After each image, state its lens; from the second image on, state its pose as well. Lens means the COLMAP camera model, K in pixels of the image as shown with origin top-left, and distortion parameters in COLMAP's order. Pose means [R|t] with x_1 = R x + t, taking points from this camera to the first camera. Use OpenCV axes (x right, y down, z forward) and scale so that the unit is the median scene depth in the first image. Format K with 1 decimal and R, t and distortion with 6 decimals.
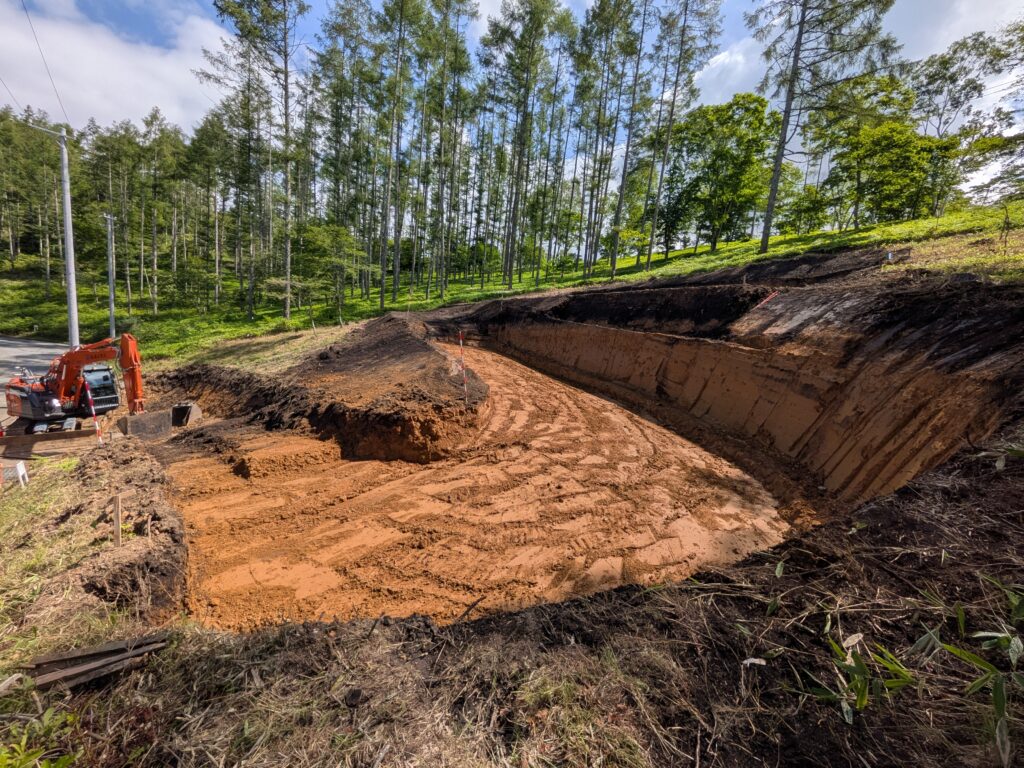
lens RADIAL K [[411.9, 0, 512.0], [0, 411.9, 388.6], [0, 0, 1]] dist [-0.003568, 0.001031]
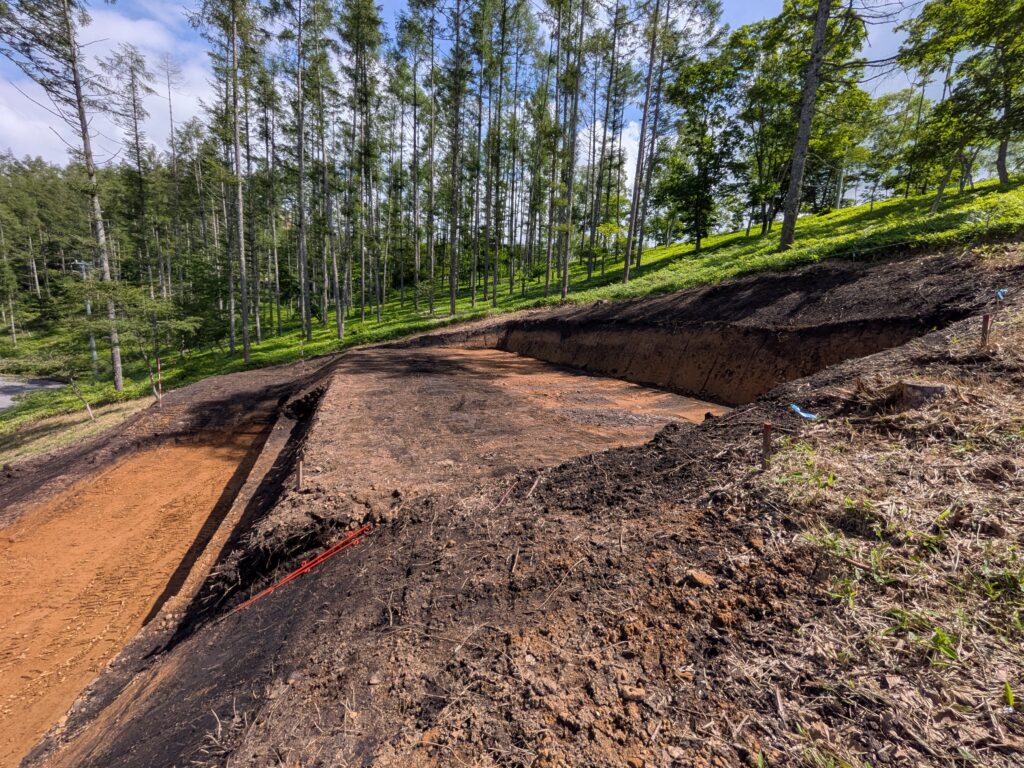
lens RADIAL K [[411.9, 0, 513.3], [0, 411.9, 381.0], [0, 0, 1]] dist [-0.003568, 0.001031]
pose [[0.975330, -0.020661, -0.219782, 0.314567], [0.021385, 0.999771, 0.000916, -0.132395], [0.219712, -0.005594, 0.975549, 0.309438]]
